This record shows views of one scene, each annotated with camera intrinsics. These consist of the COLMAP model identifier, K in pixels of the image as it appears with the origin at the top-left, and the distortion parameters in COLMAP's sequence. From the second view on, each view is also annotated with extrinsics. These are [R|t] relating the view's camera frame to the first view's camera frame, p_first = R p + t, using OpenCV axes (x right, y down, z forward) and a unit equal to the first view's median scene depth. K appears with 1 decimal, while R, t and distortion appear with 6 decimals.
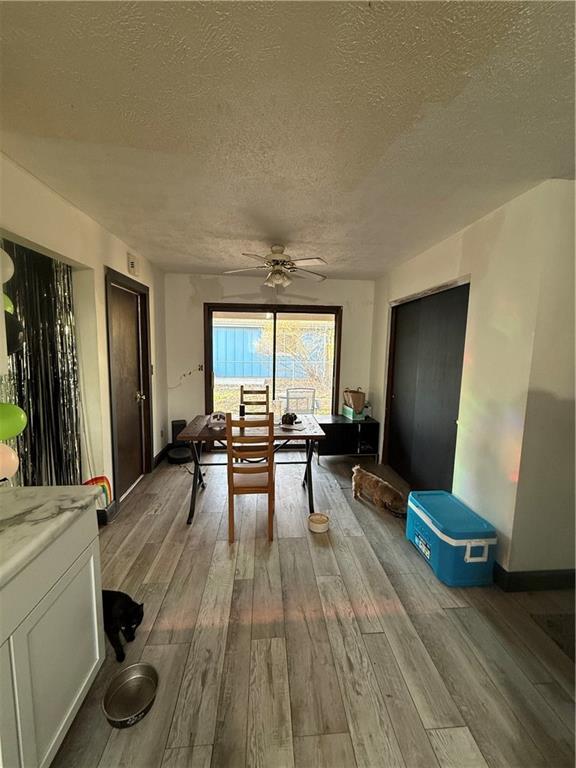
lens RADIAL K [[305.1, 0, 286.6], [0, 305.1, 381.1], [0, 0, 1]] dist [0.000013, 0.000005]
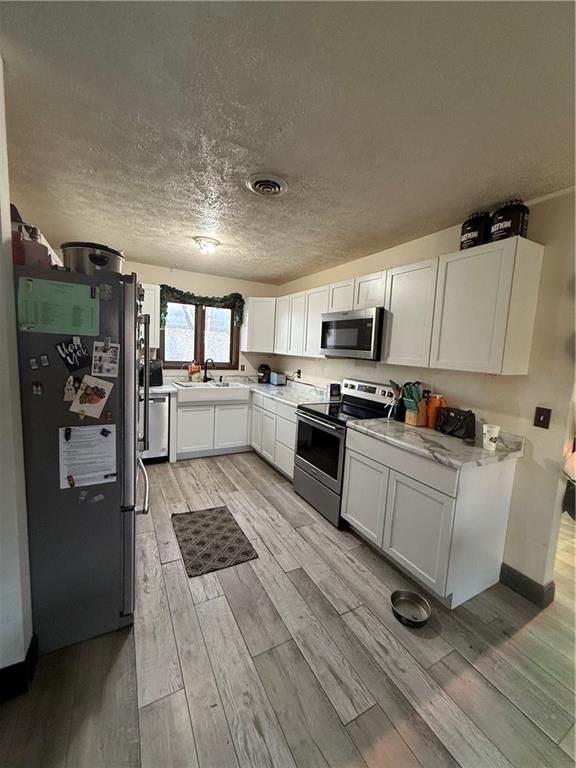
lens RADIAL K [[305.1, 0, 287.8], [0, 305.1, 380.8], [0, 0, 1]] dist [0.000013, 0.000005]
pose [[-0.908843, -0.019360, -0.416688, 0.536600], [-0.113589, 0.972660, 0.202559, -0.150626], [0.401374, 0.231425, -0.886195, 1.675853]]
